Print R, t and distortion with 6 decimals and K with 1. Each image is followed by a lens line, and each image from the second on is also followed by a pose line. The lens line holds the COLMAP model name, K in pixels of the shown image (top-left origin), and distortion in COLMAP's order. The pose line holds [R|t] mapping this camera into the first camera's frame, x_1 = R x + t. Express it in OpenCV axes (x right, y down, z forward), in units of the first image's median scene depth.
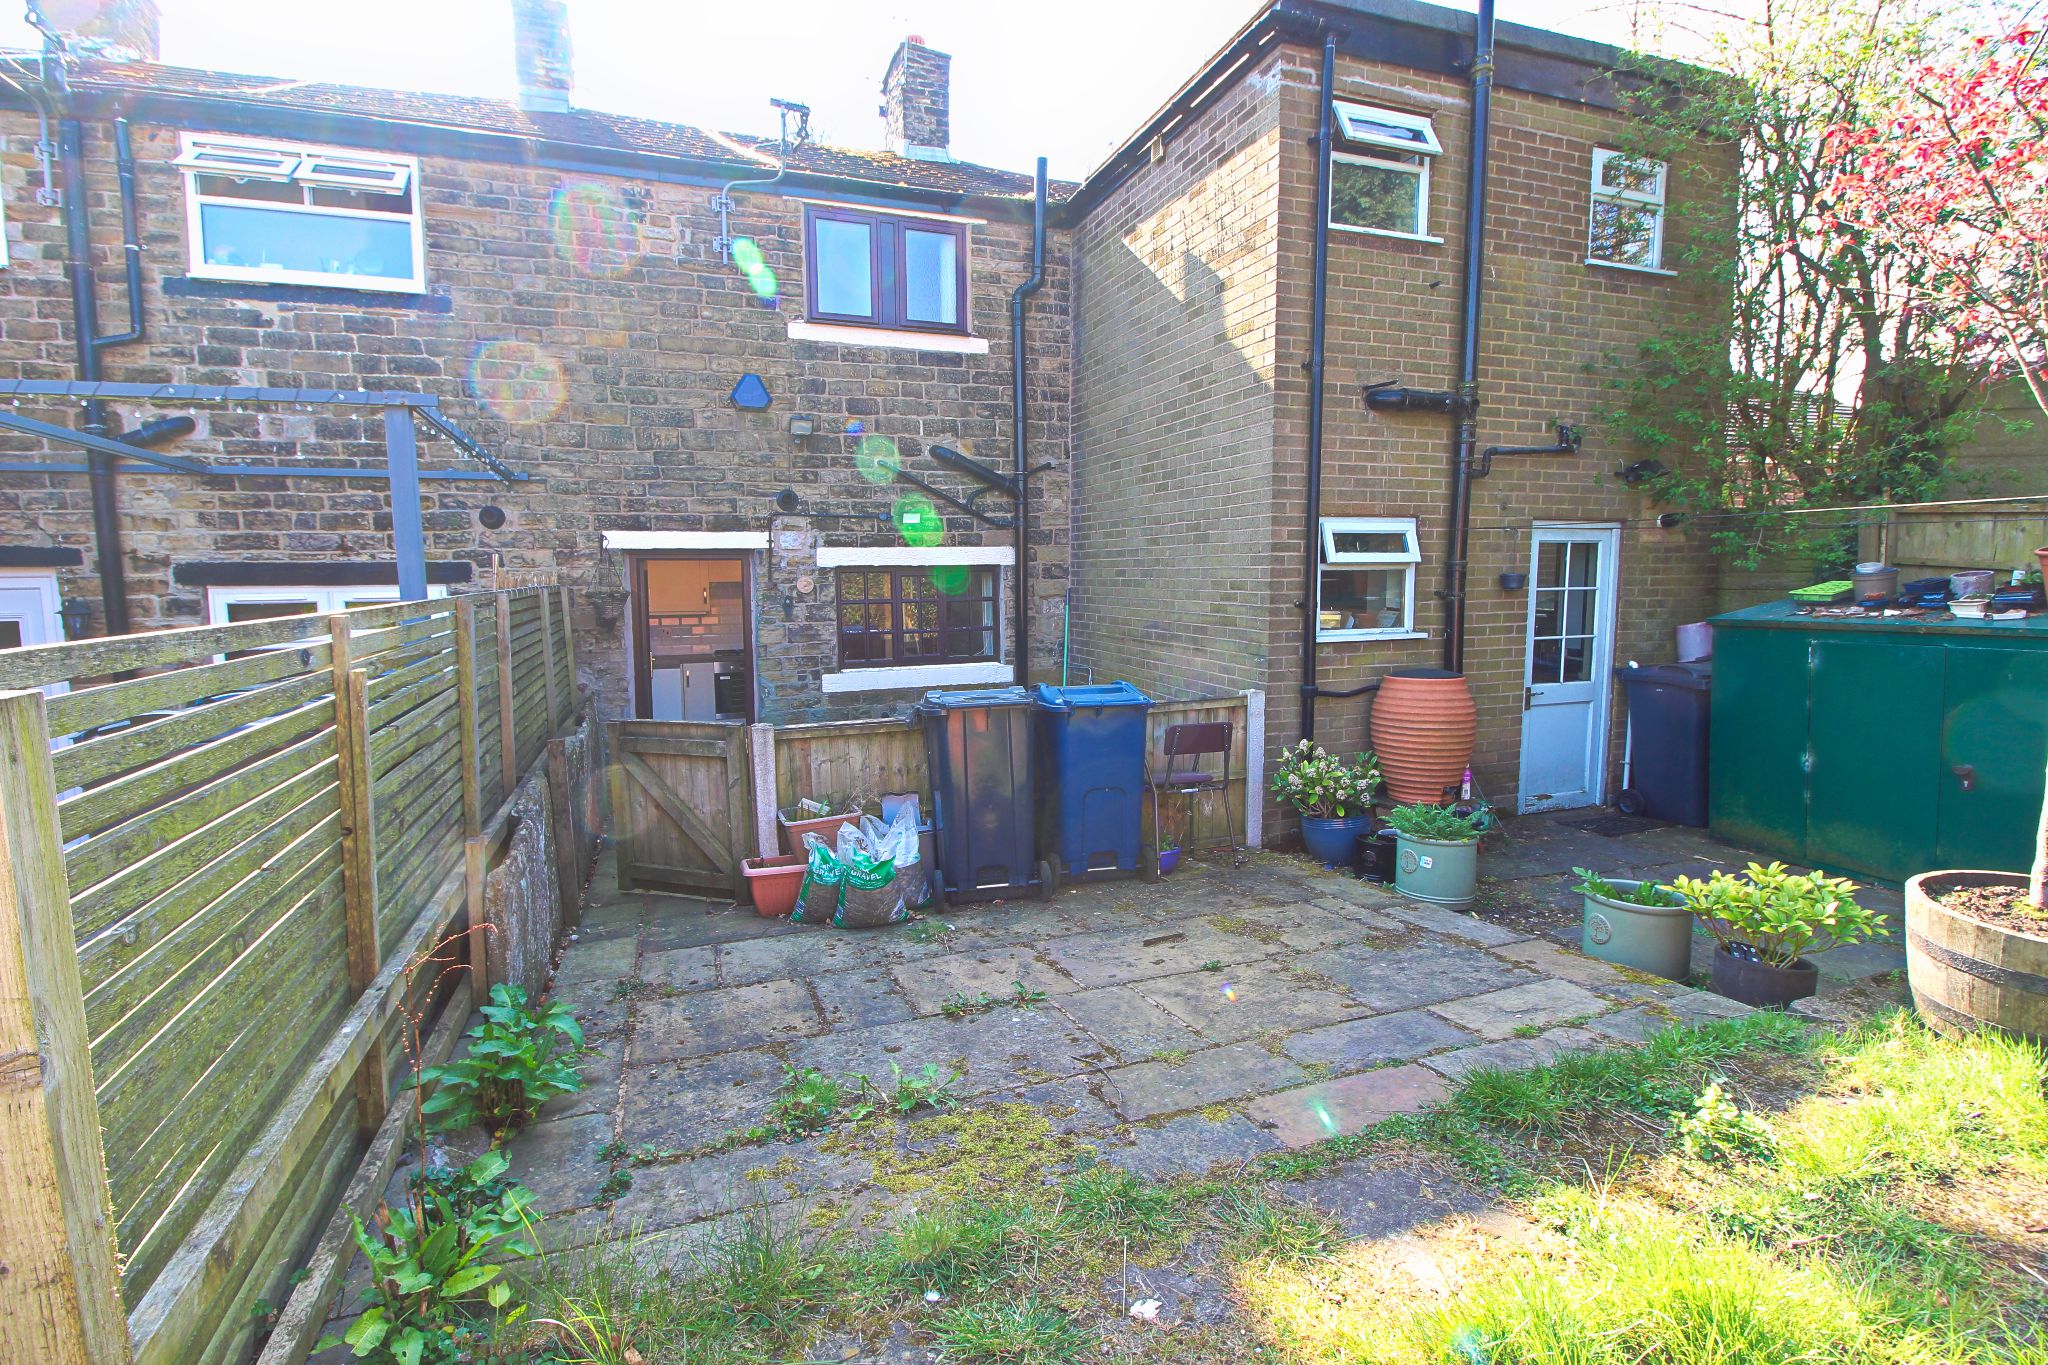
lens RADIAL K [[938.0, 0, 1019.2], [0, 938.0, 678.9], [0, 0, 1]] dist [-0.009635, -0.008425]
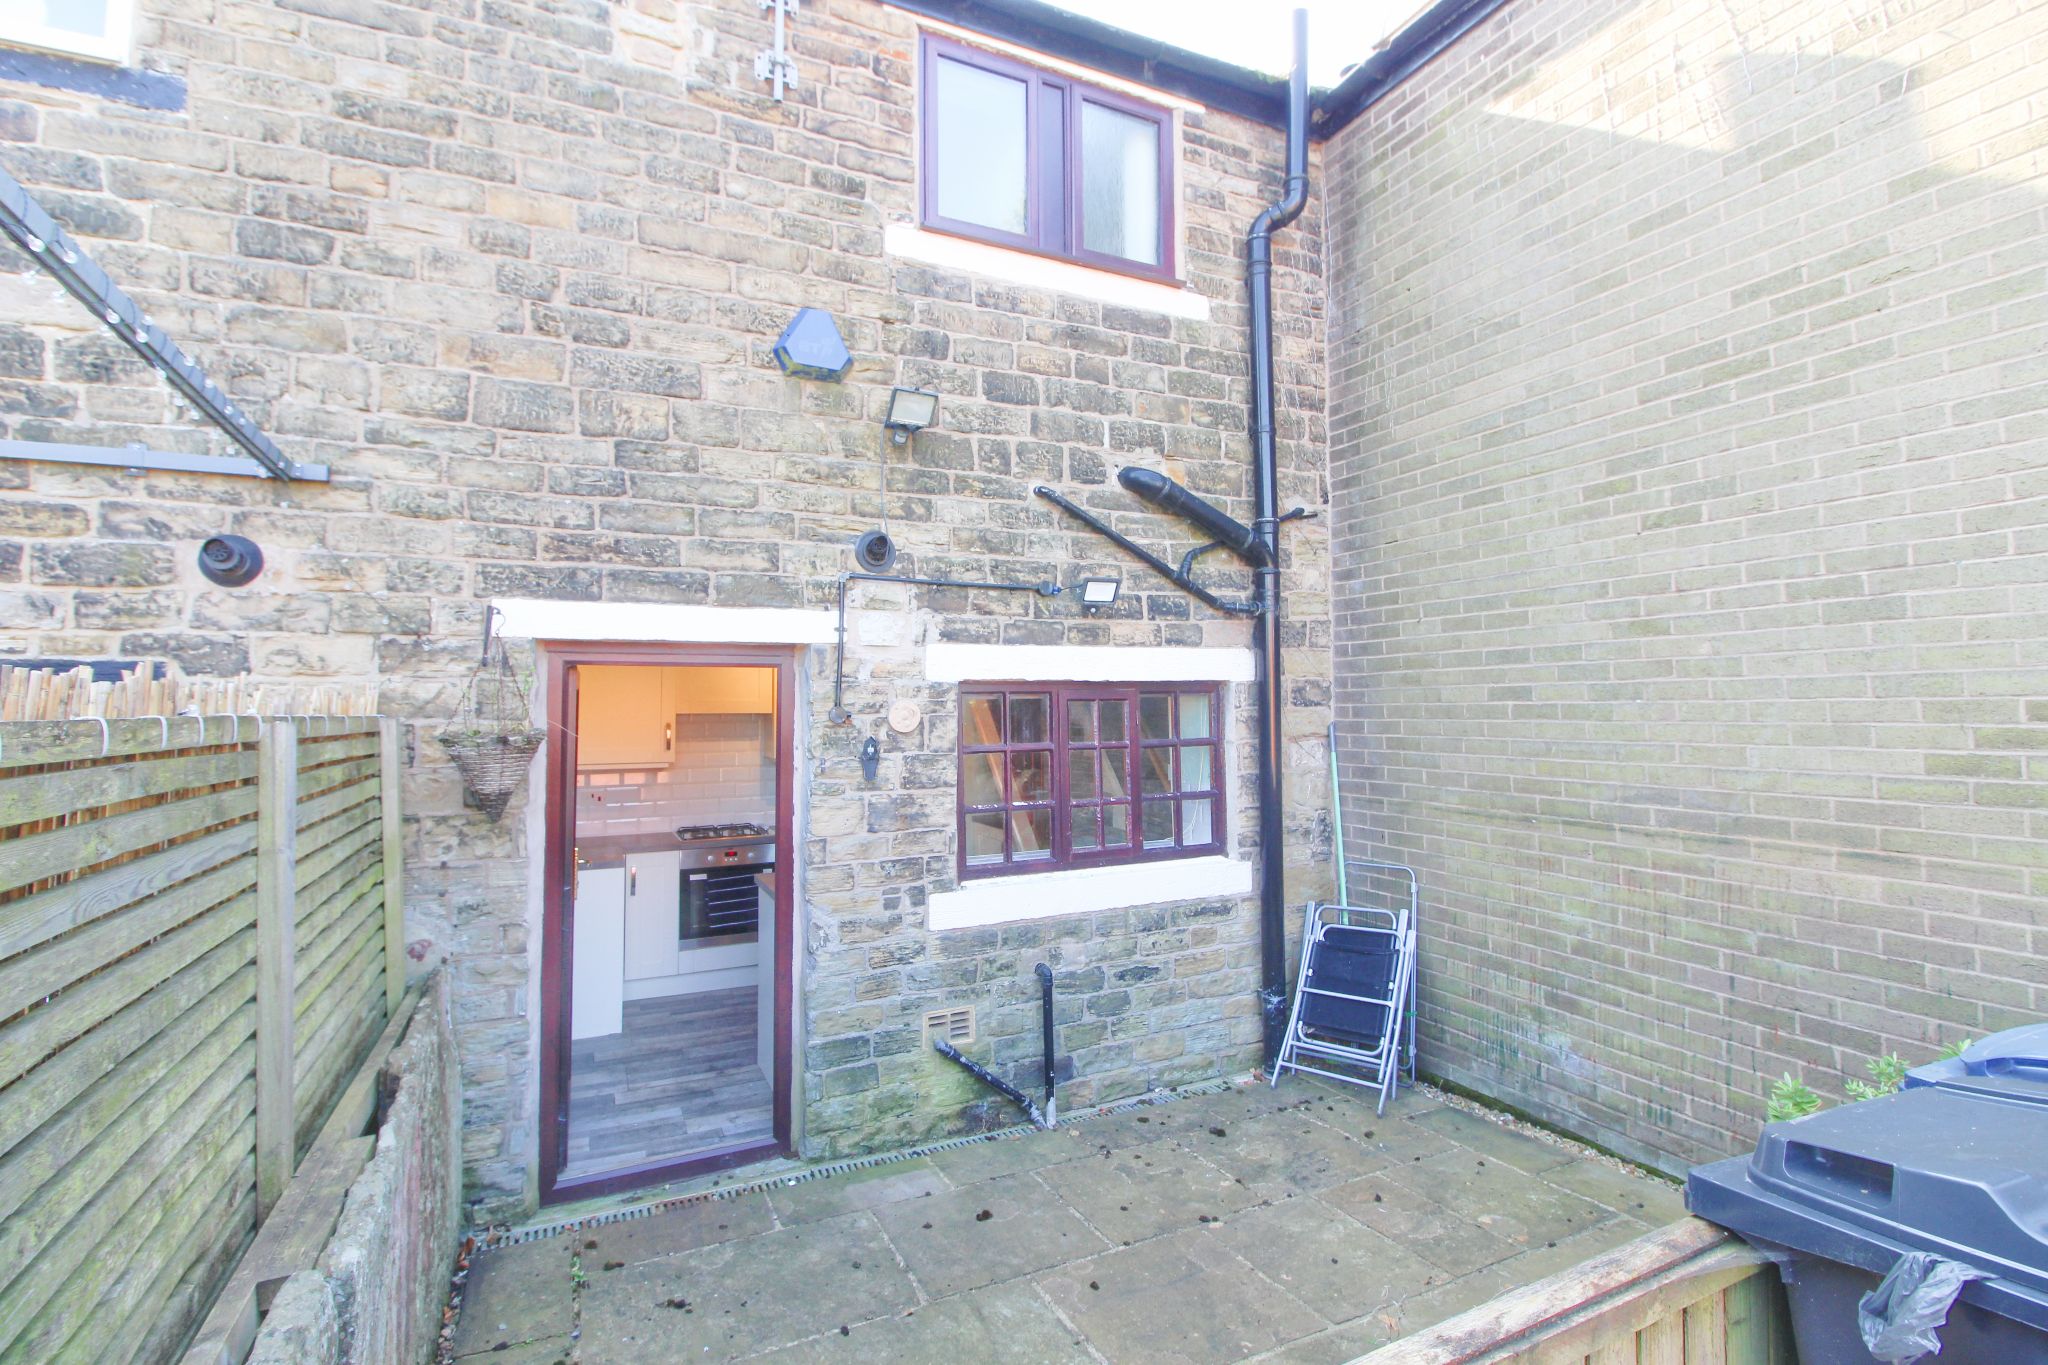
lens RADIAL K [[938.0, 0, 1012.5], [0, 938.0, 668.3], [0, 0, 1]] dist [-0.009635, -0.008425]
pose [[0.996706, 0.002408, 0.081059, -0.215218], [0.010266, 0.987771, -0.155576, -0.047832], [-0.080442, 0.155896, 0.984493, 0.503588]]
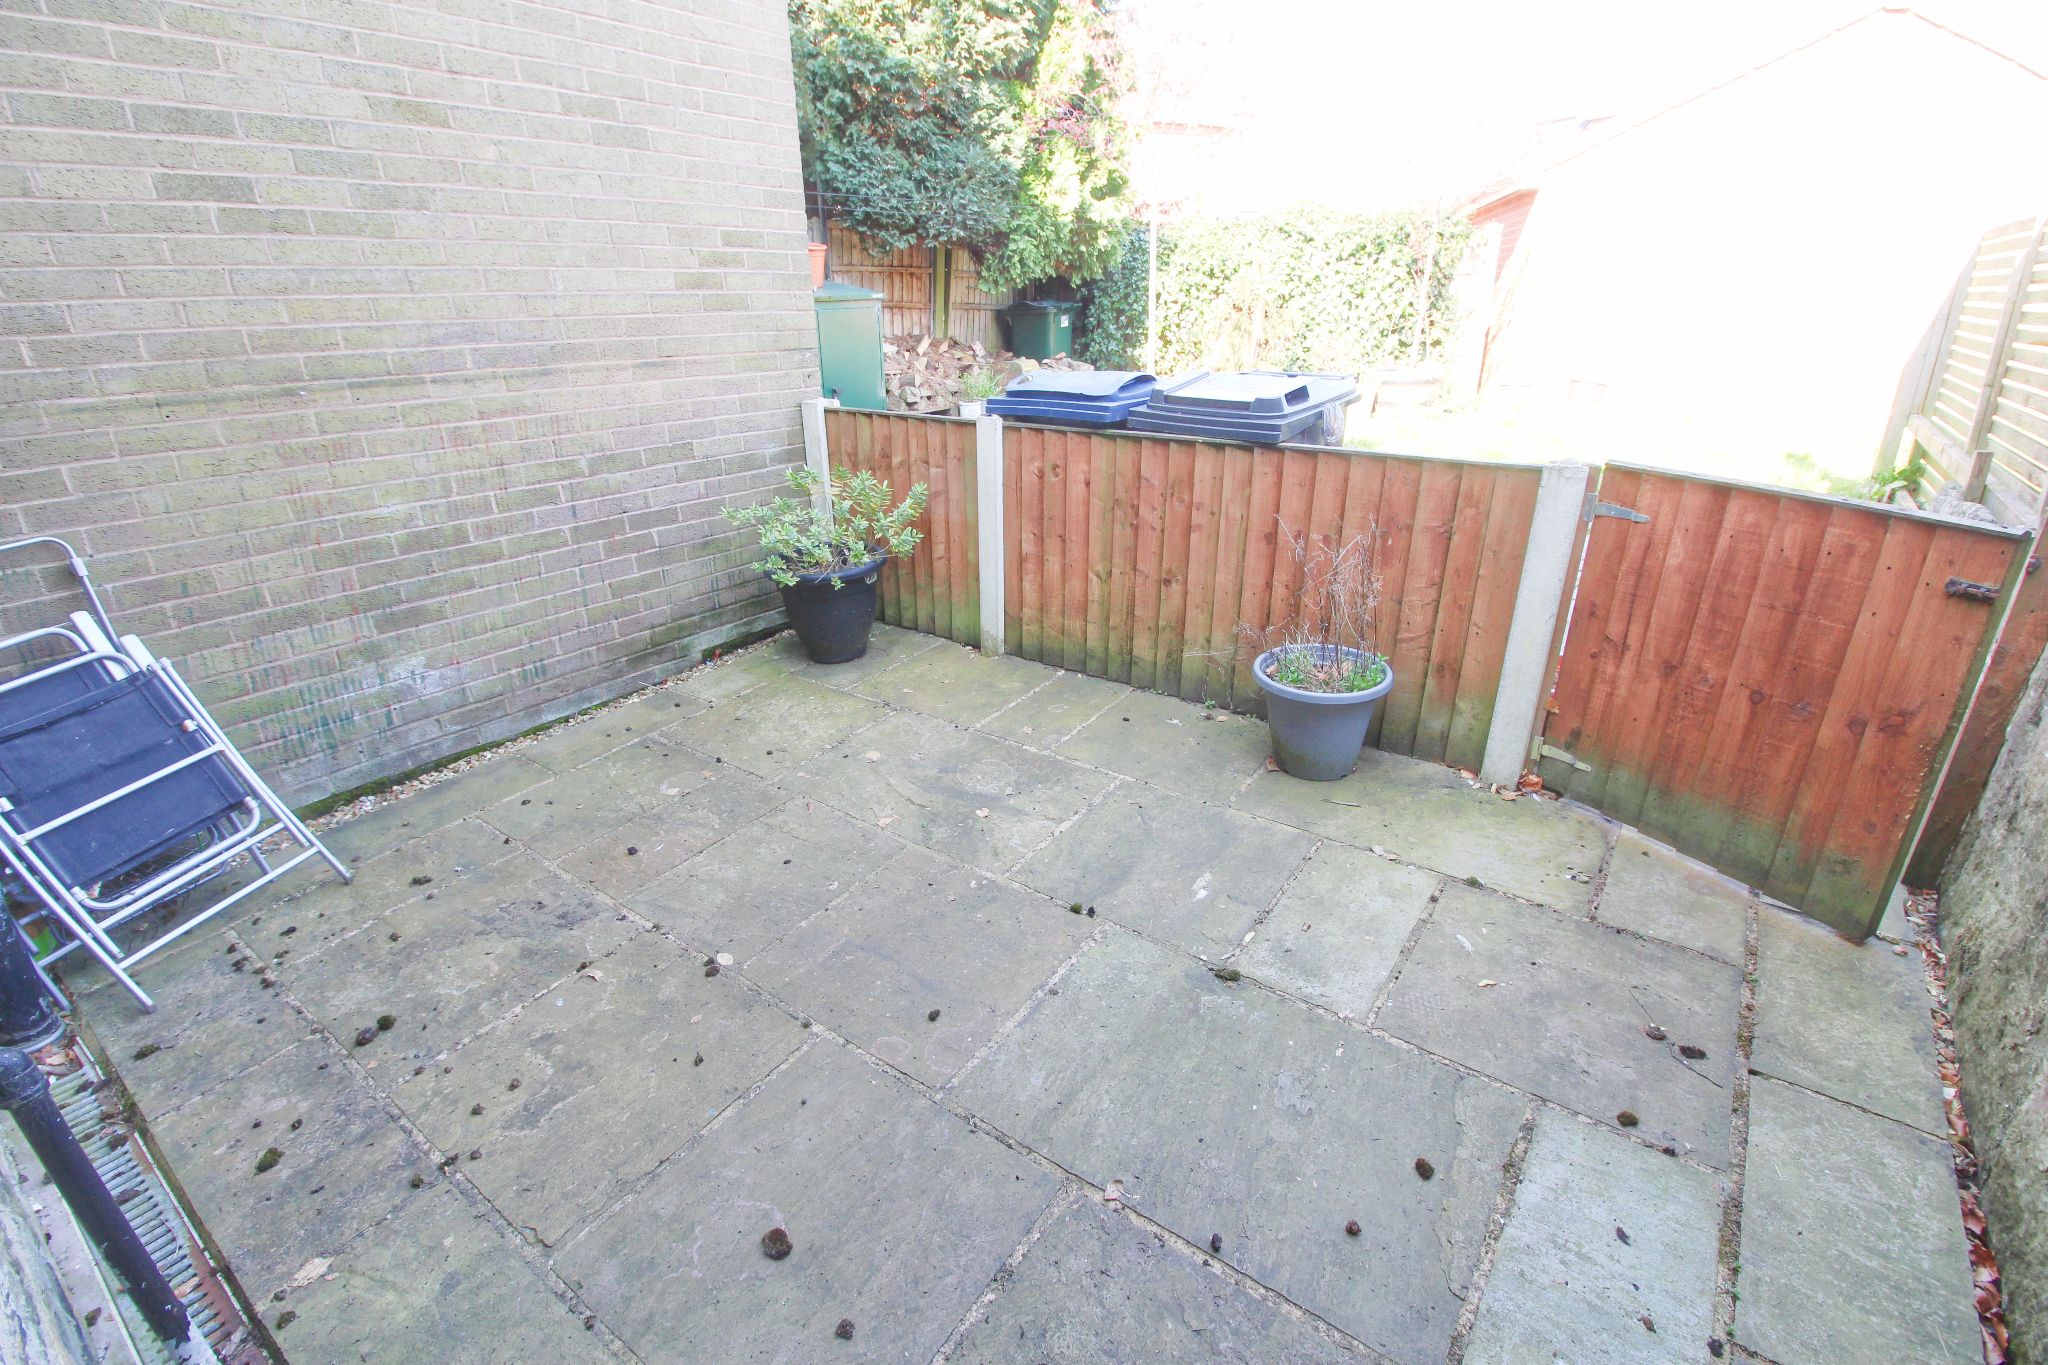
lens RADIAL K [[938.0, 0, 1019.5], [0, 938.0, 667.5], [0, 0, 1]] dist [-0.009635, -0.008425]
pose [[-0.545577, -0.290169, 0.786224, -0.346353], [0.115910, 0.903004, 0.413701, -0.061994], [-0.830007, 0.316837, -0.459024, 0.968142]]
